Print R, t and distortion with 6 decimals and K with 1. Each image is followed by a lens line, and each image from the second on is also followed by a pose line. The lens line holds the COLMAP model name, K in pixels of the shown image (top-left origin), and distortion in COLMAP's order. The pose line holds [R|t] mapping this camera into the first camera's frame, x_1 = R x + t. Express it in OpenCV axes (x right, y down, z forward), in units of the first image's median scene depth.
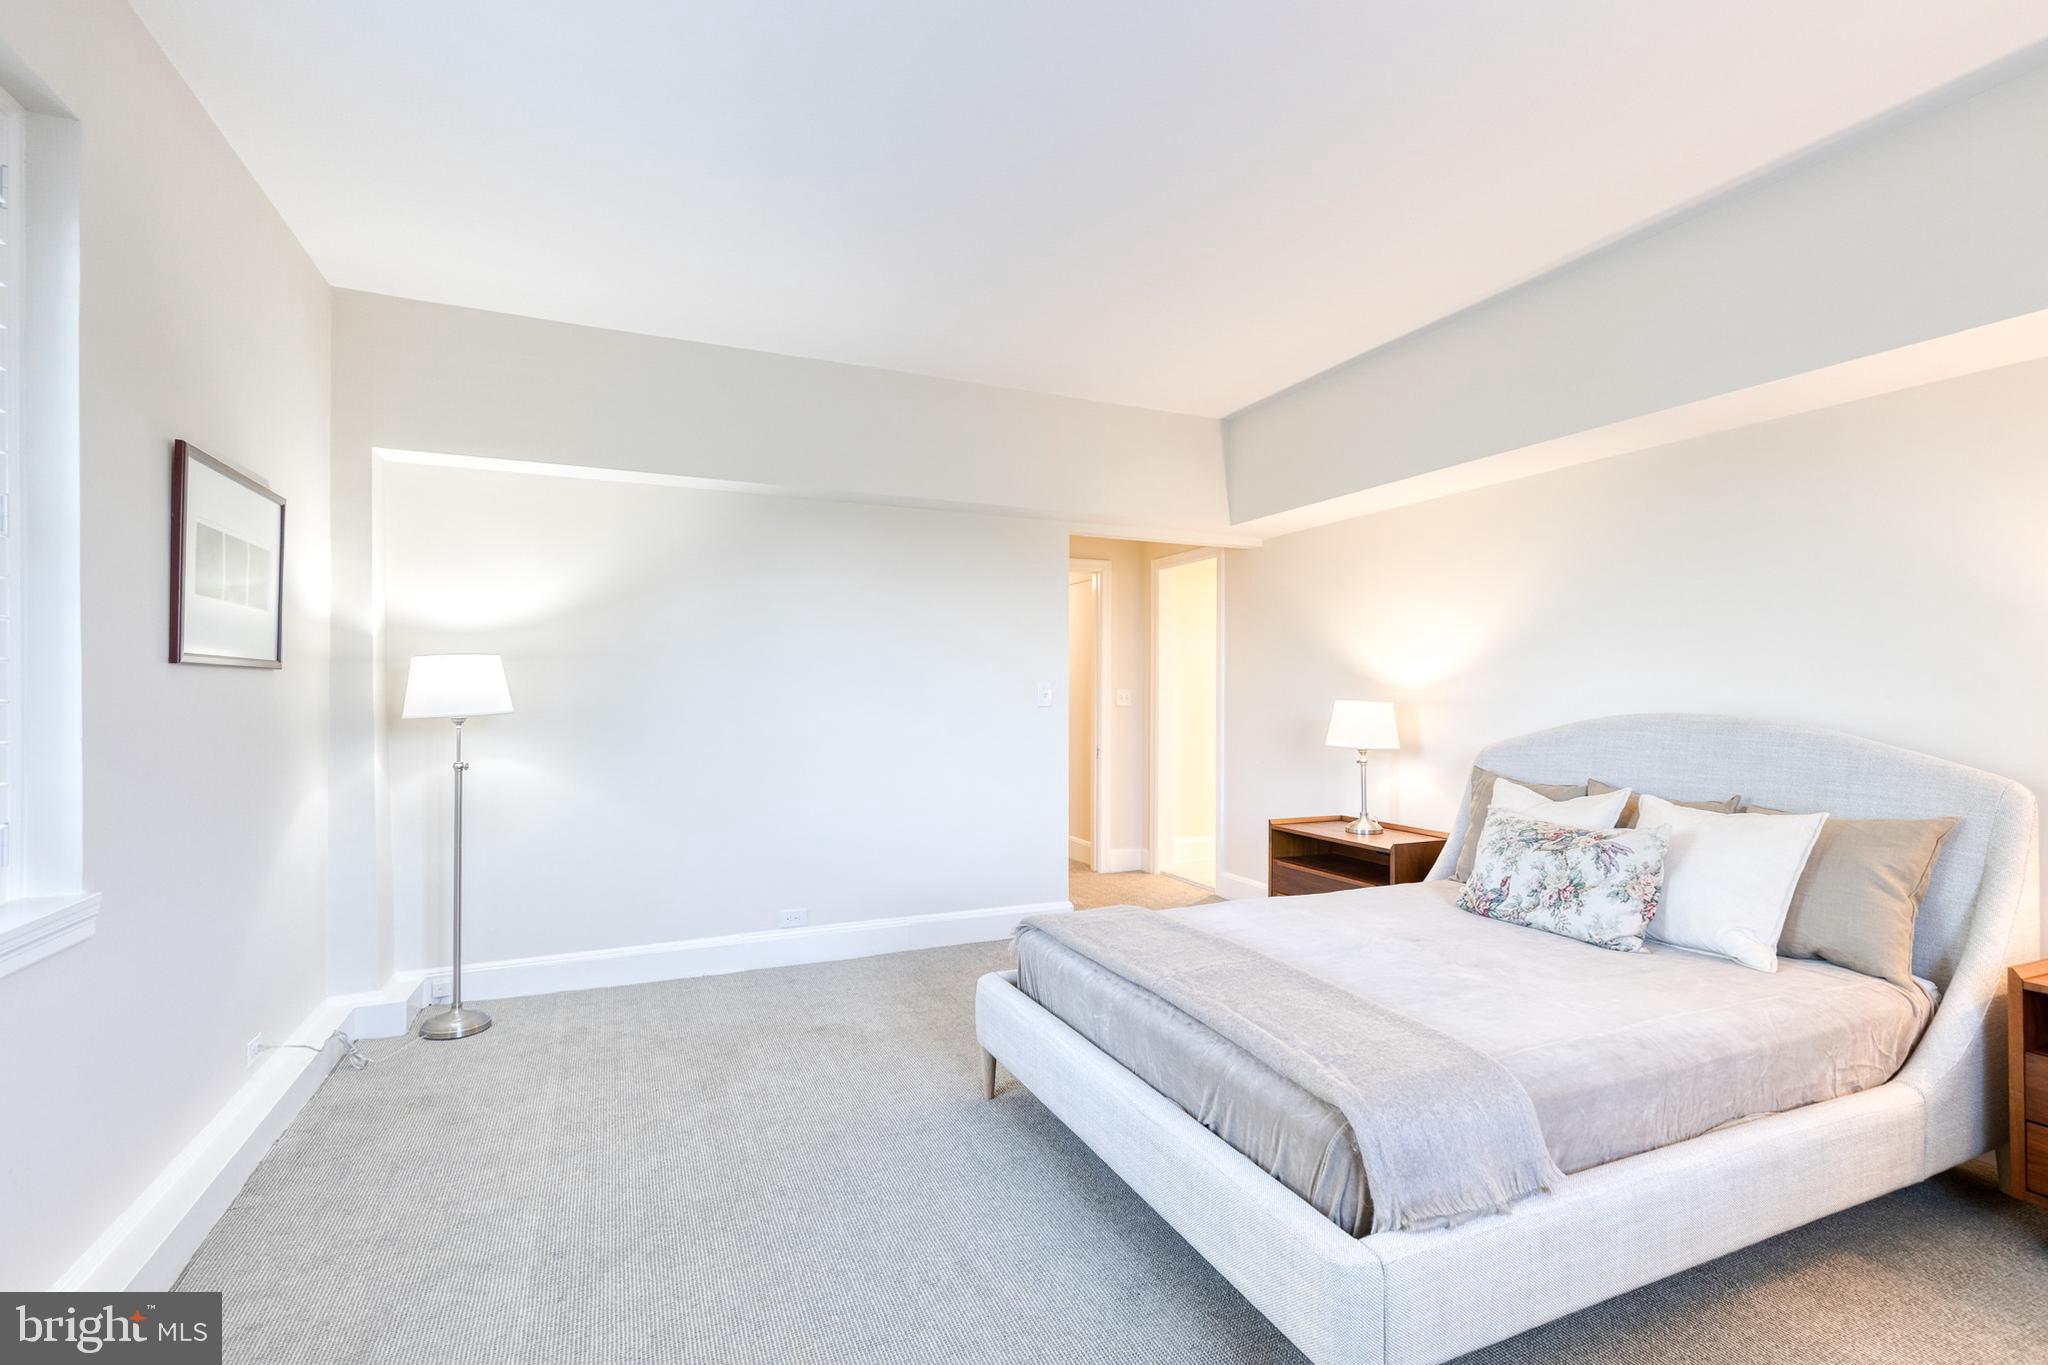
lens RADIAL K [[941.4, 0, 1051.3], [0, 941.4, 692.5], [0, 0, 1]] dist [0.021194, -0.000183]
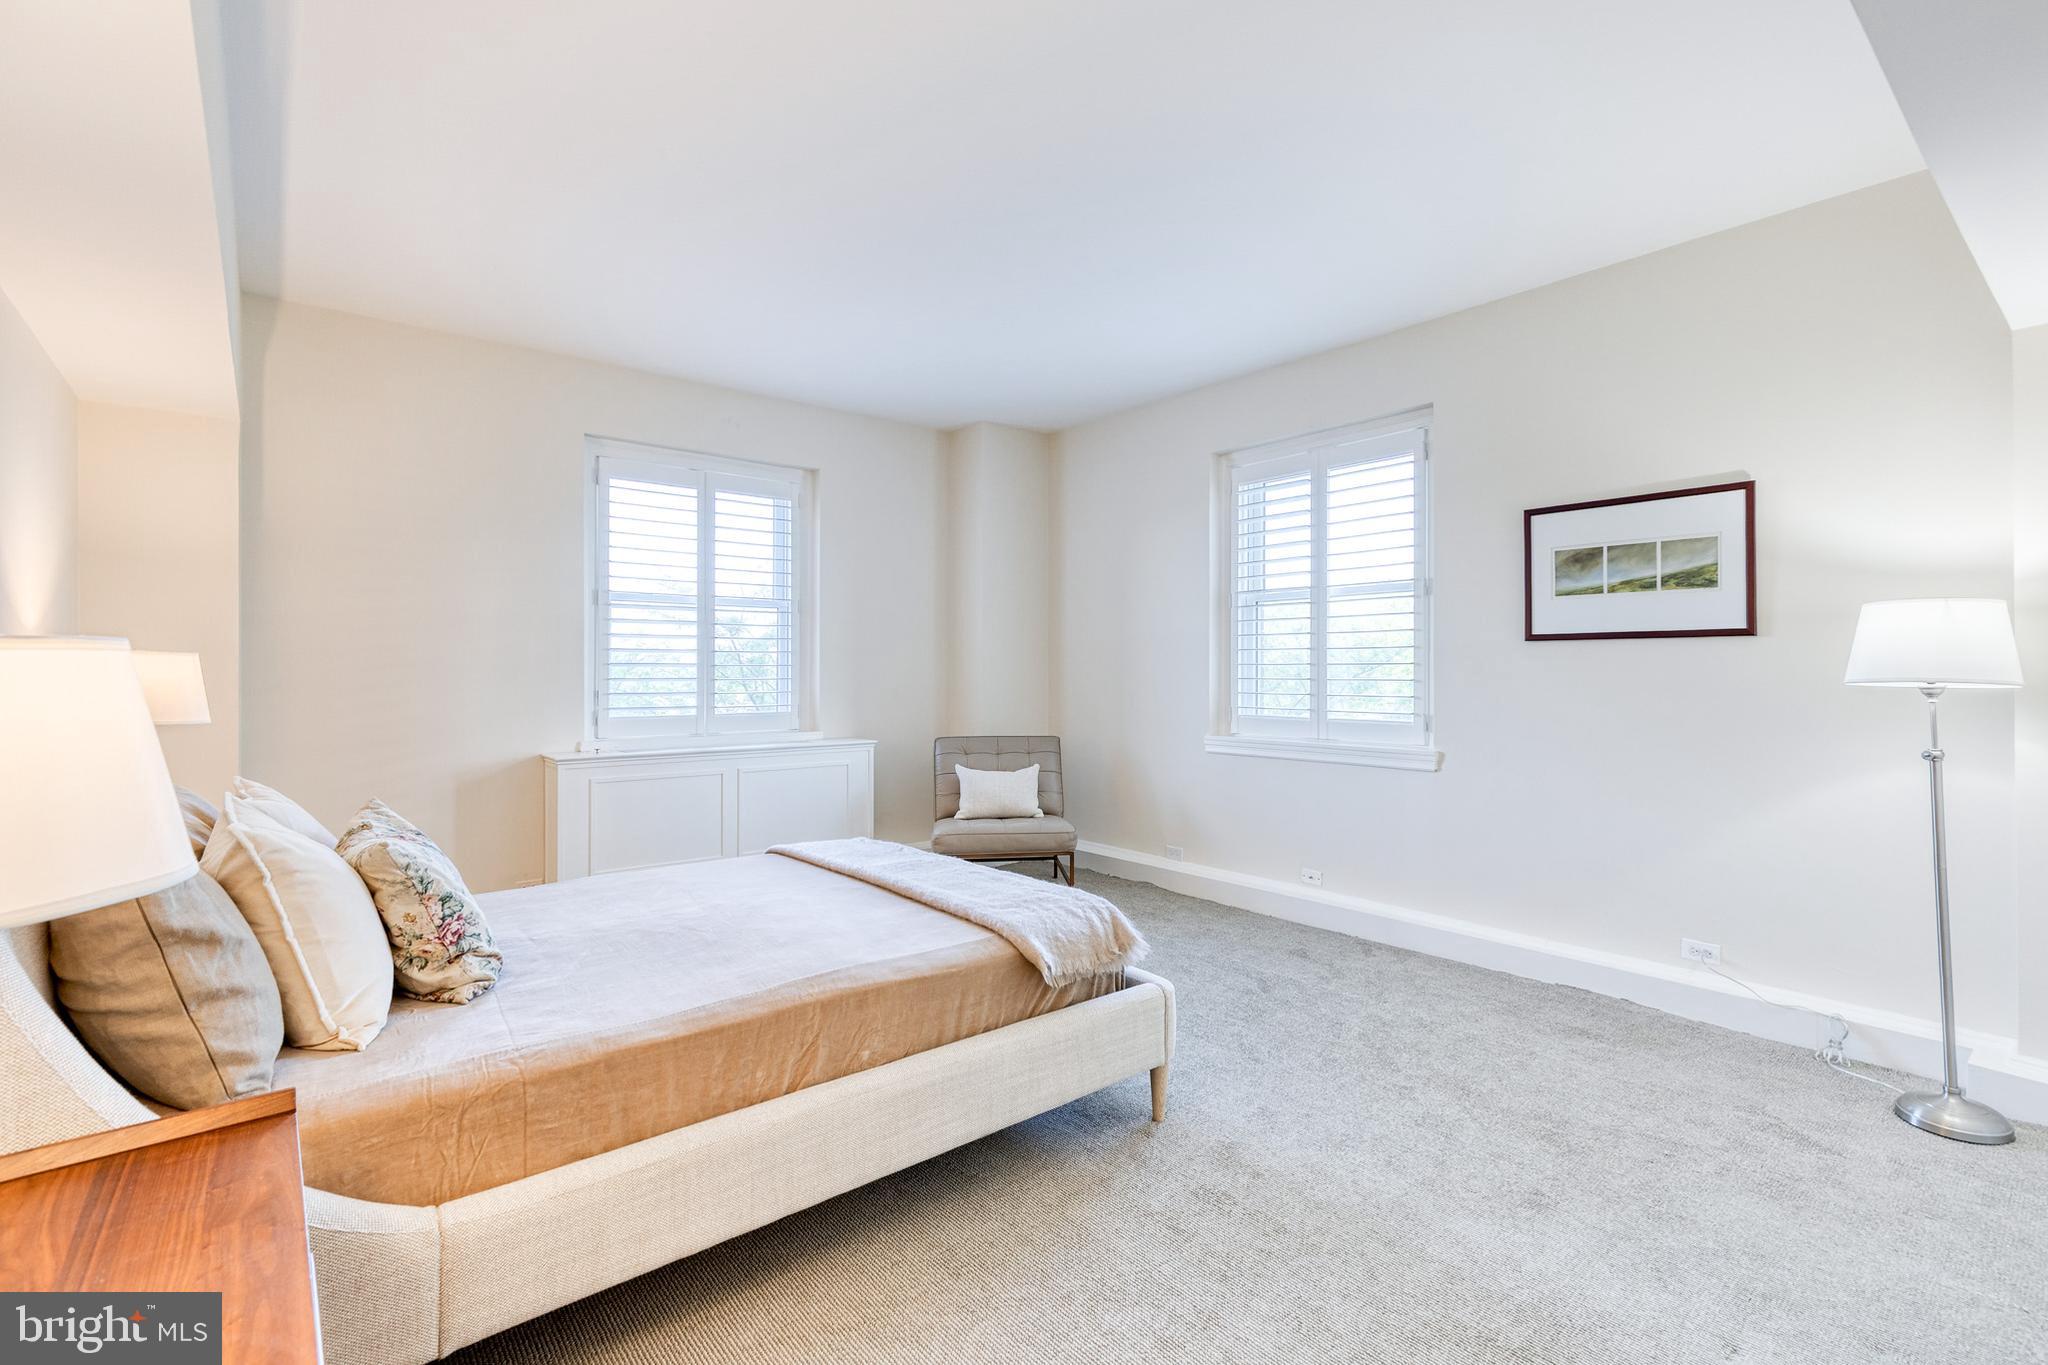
lens RADIAL K [[941.4, 0, 1051.3], [0, 941.4, 692.5], [0, 0, 1]] dist [0.021194, -0.000183]
pose [[-0.963563, 0.006000, -0.267415, 0.222441], [-0.000601, 0.999697, 0.024595, 0.012243], [0.267481, 0.023859, -0.963268, 1.525274]]
